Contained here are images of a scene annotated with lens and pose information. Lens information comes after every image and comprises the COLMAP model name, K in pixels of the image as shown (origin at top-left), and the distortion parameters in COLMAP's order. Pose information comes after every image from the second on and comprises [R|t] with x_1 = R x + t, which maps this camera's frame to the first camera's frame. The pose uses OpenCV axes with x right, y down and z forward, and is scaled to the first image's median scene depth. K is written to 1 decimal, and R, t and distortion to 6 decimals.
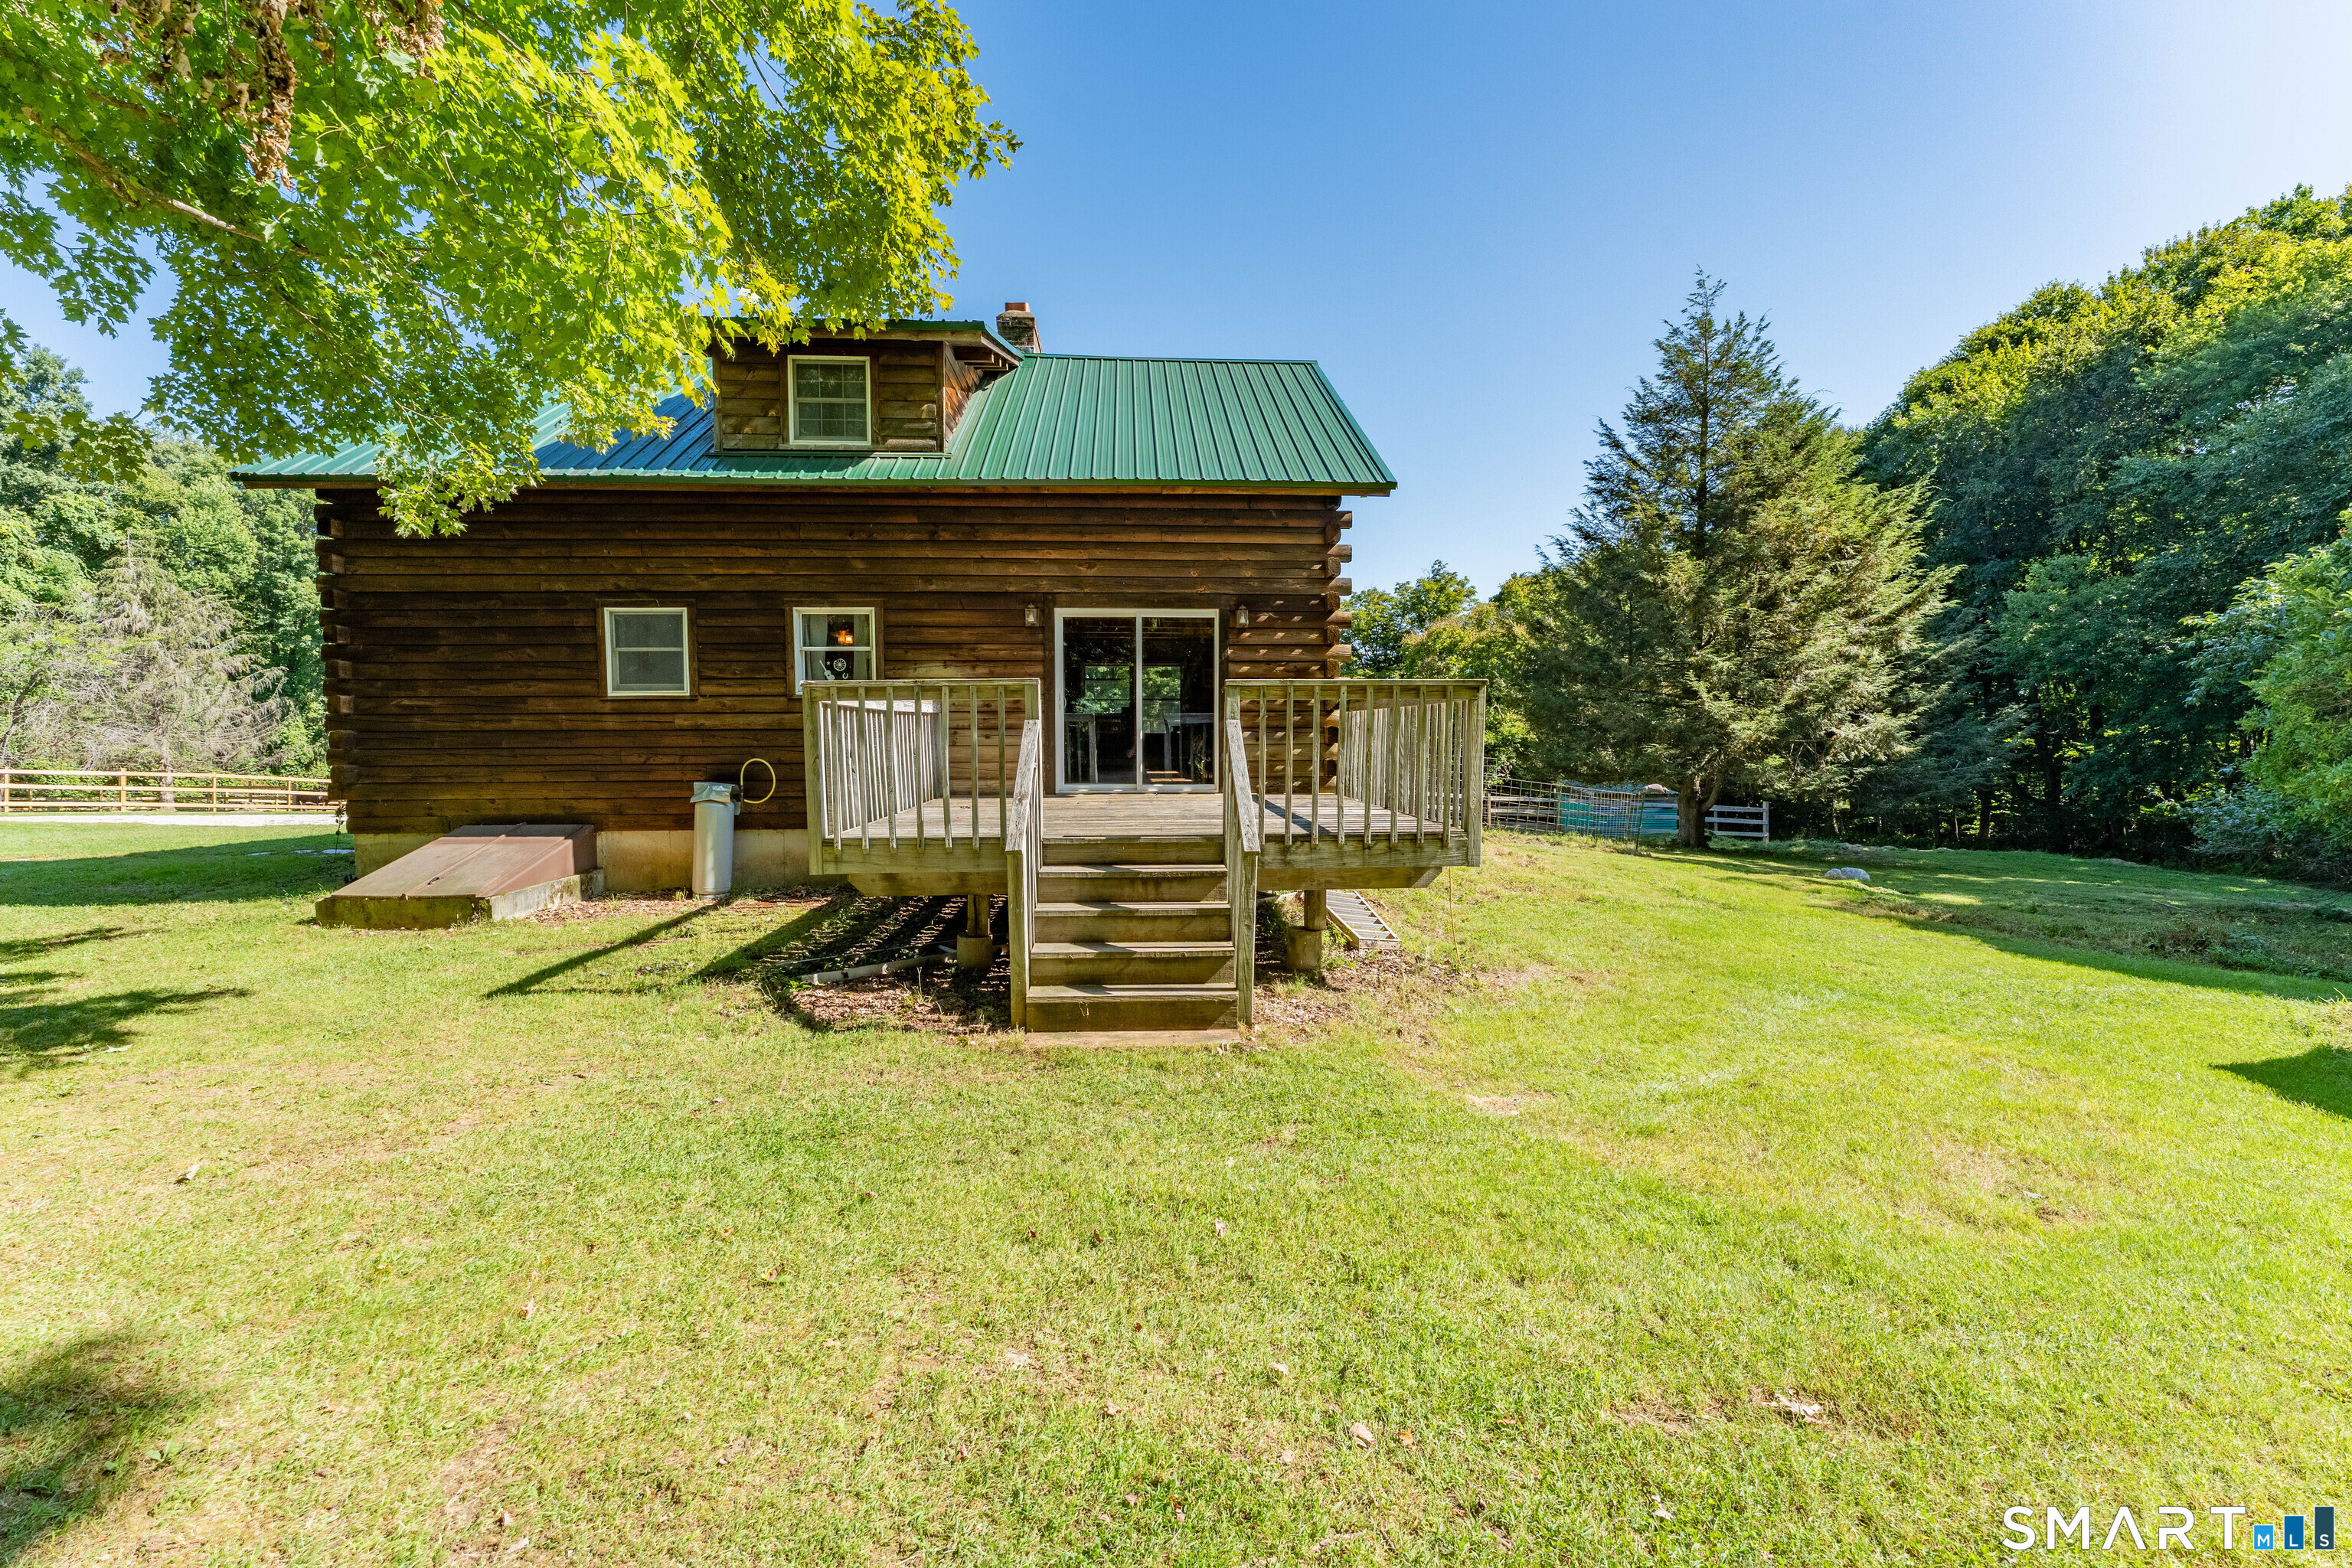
lens RADIAL K [[965.4, 0, 1176.0], [0, 965.4, 784.0], [0, 0, 1]] dist [-0.001026, -0.000052]
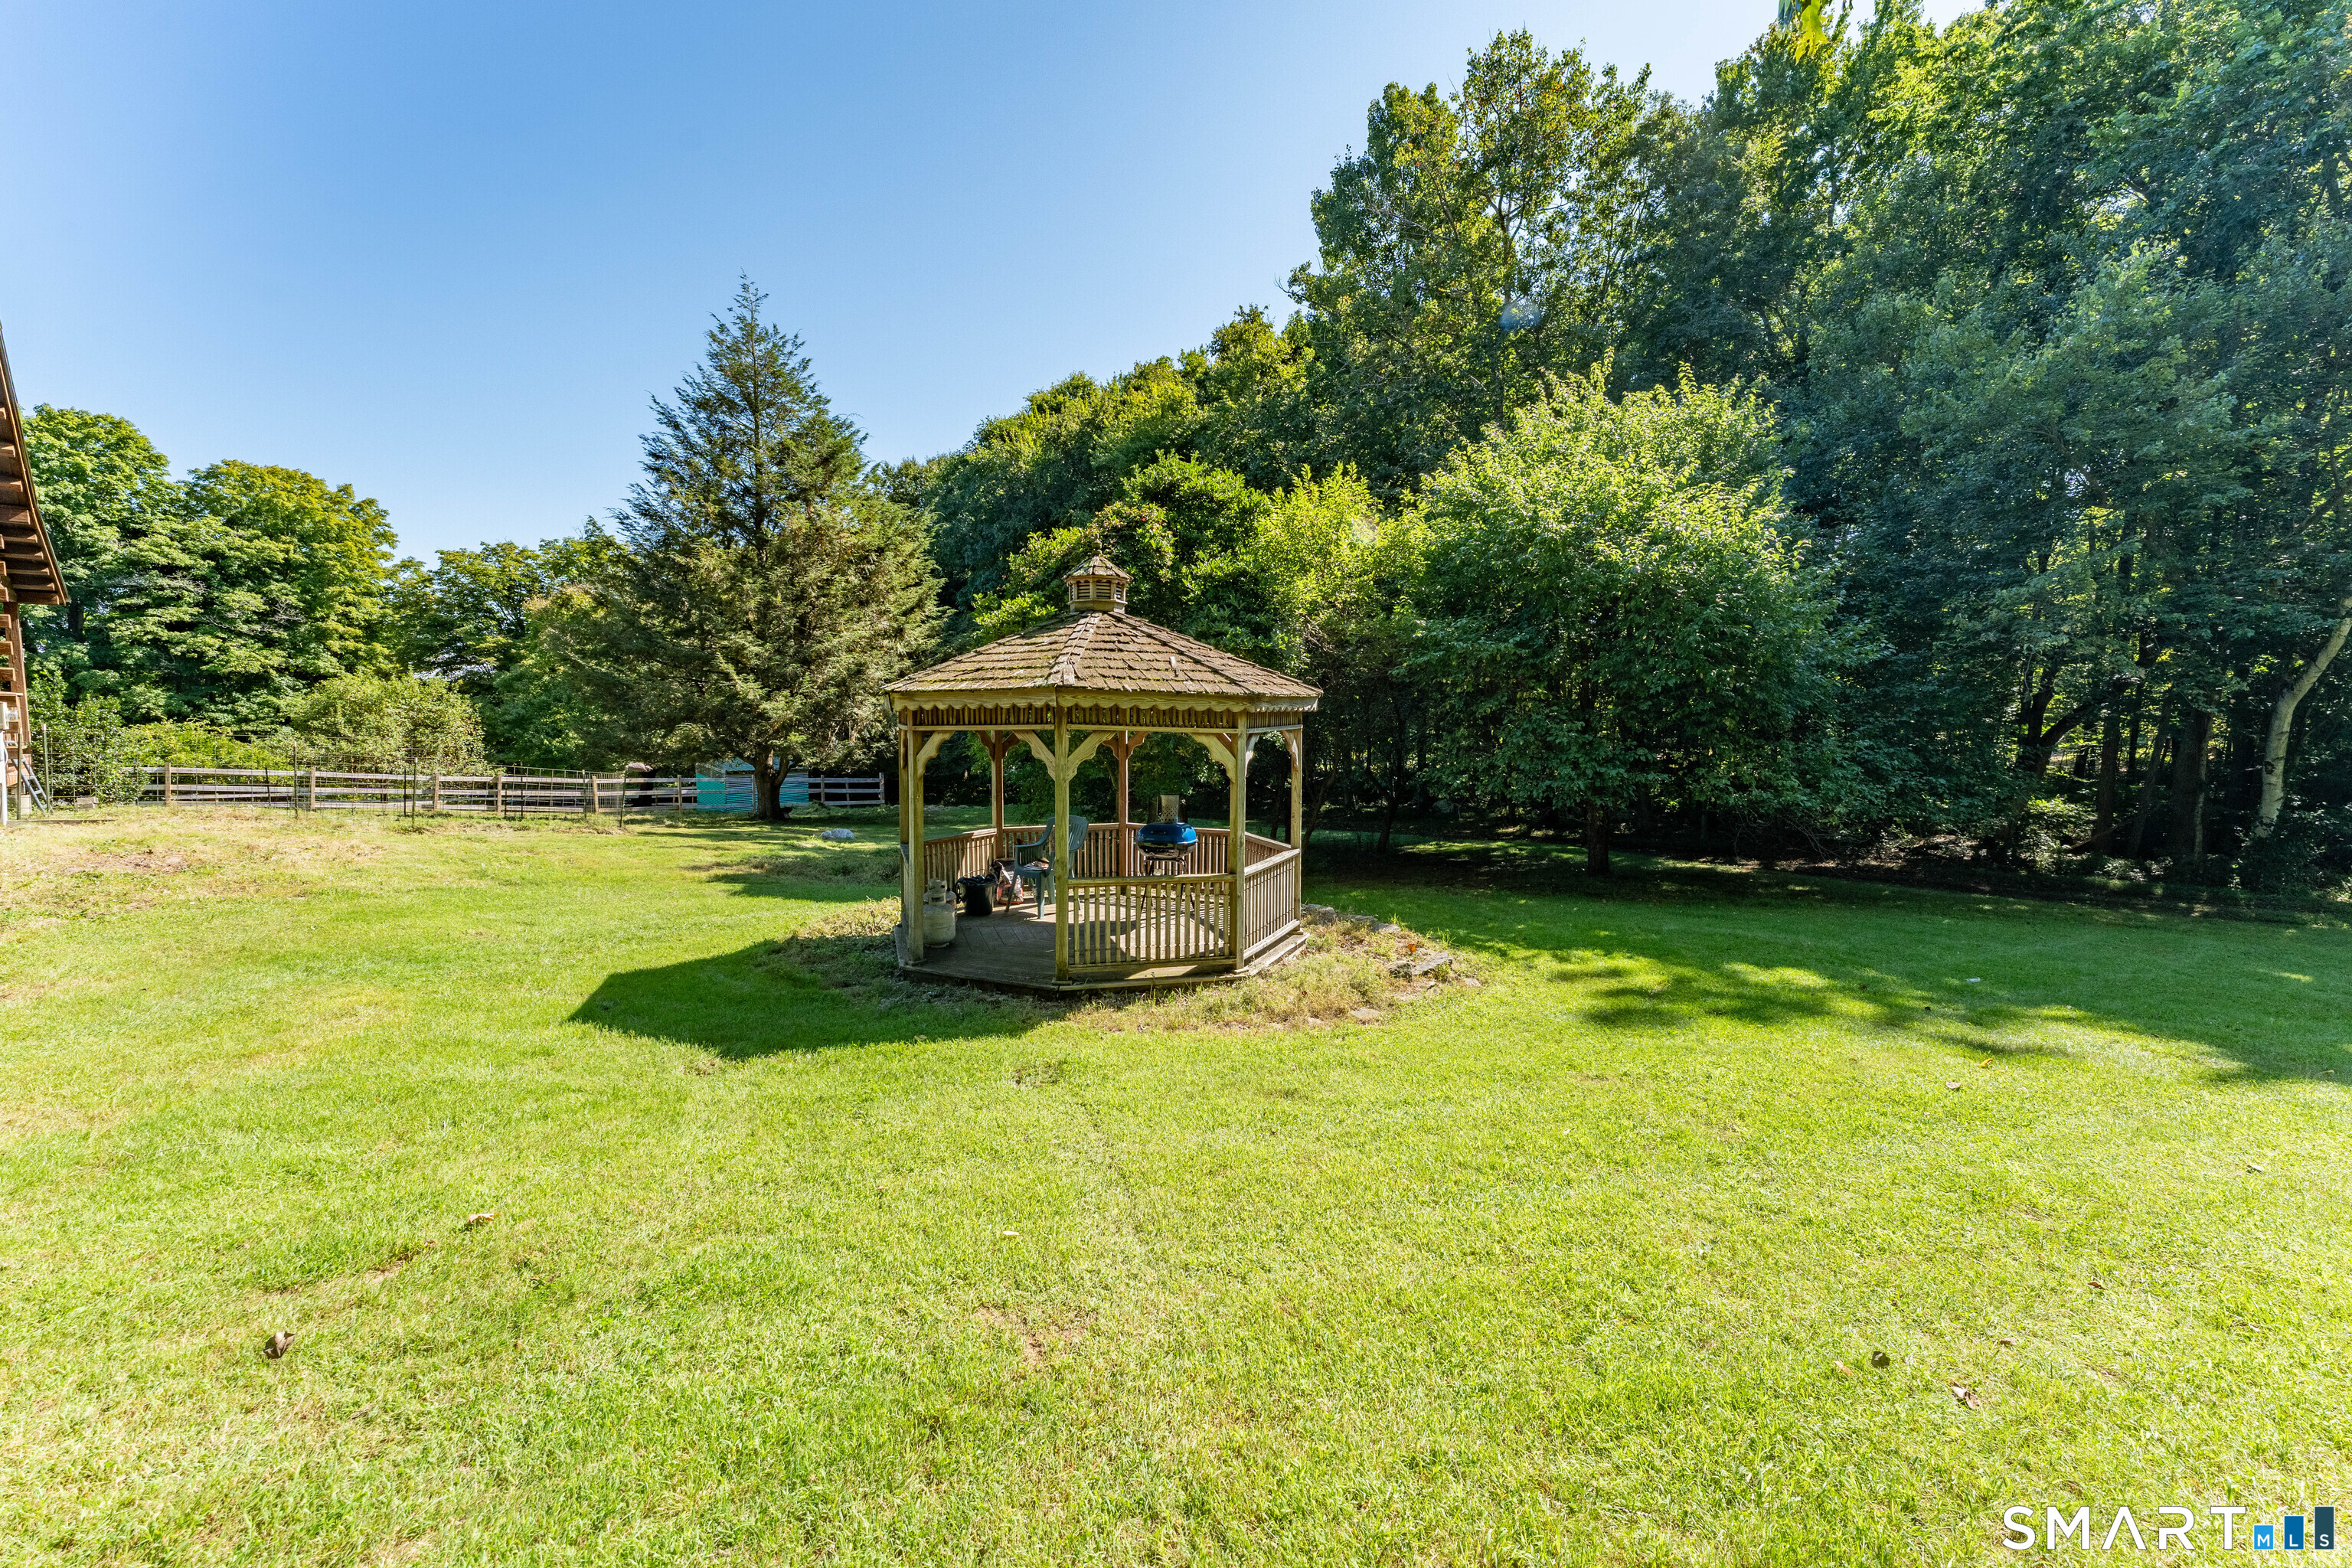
lens RADIAL K [[957.2, 0, 1176.0], [0, 957.2, 784.0], [0, 0, 1]] dist [0.000617, 0.000012]
pose [[0.731471, -0.046613, 0.680278, 0.149502], [0.030761, 0.998901, 0.035369, 0.003217], [-0.681178, -0.004945, 0.732101, -0.094921]]
